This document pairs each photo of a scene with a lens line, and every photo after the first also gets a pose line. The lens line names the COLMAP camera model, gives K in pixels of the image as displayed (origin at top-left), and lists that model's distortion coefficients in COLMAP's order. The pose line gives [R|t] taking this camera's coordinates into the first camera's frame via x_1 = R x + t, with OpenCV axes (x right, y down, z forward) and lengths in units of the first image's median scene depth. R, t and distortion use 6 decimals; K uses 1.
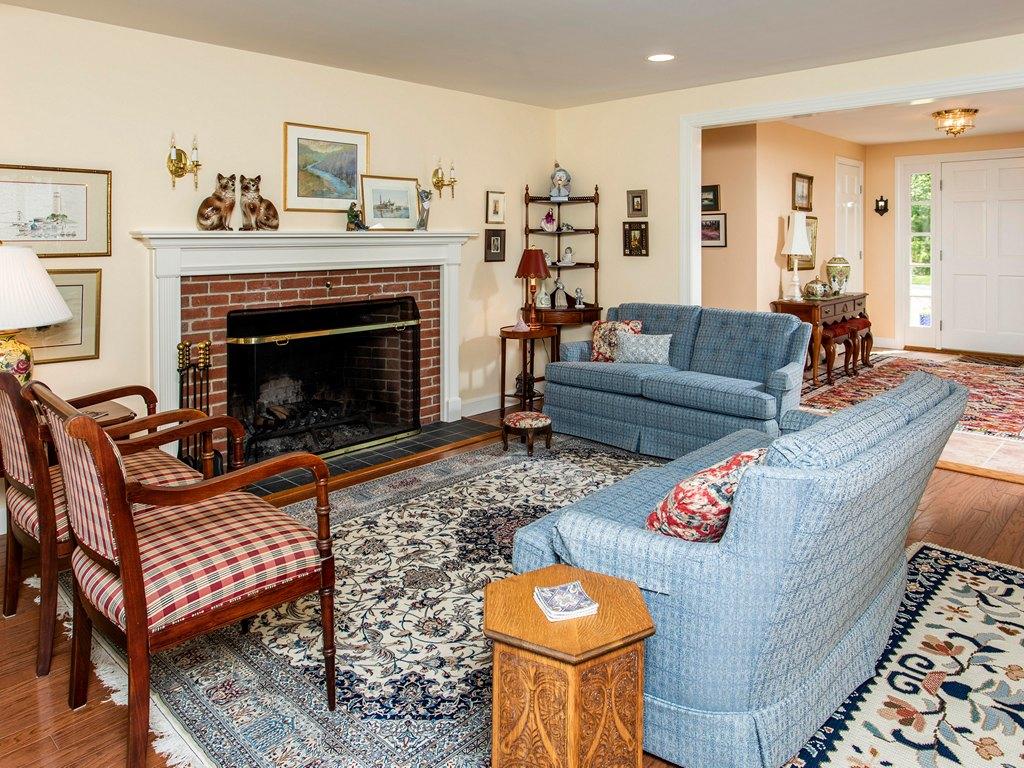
lens RADIAL K [[693.2, 0, 518.9], [0, 693.2, 383.8], [0, 0, 1]] dist [-0.007118, 0.003741]
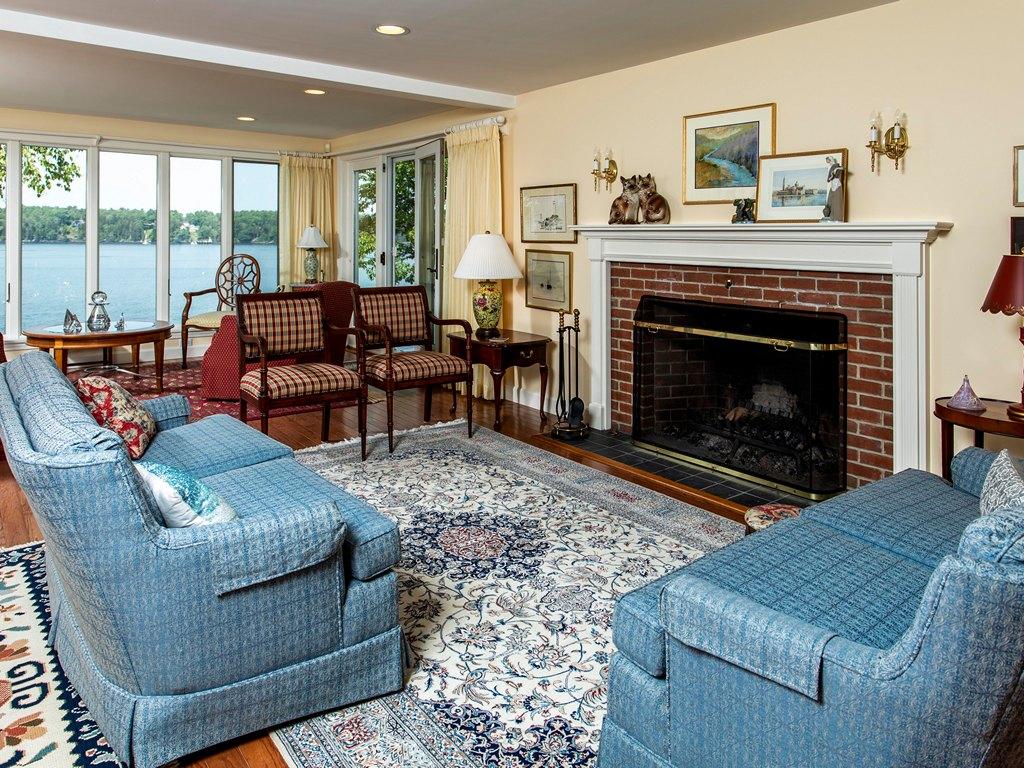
lens RADIAL K [[693.2, 0, 518.9], [0, 693.2, 383.8], [0, 0, 1]] dist [-0.007118, 0.003741]
pose [[-0.142002, 0.210324, -0.967264, 0.725501], [-0.212077, 0.948011, 0.237272, -0.188830], [0.966881, 0.238827, -0.090015, 0.913745]]
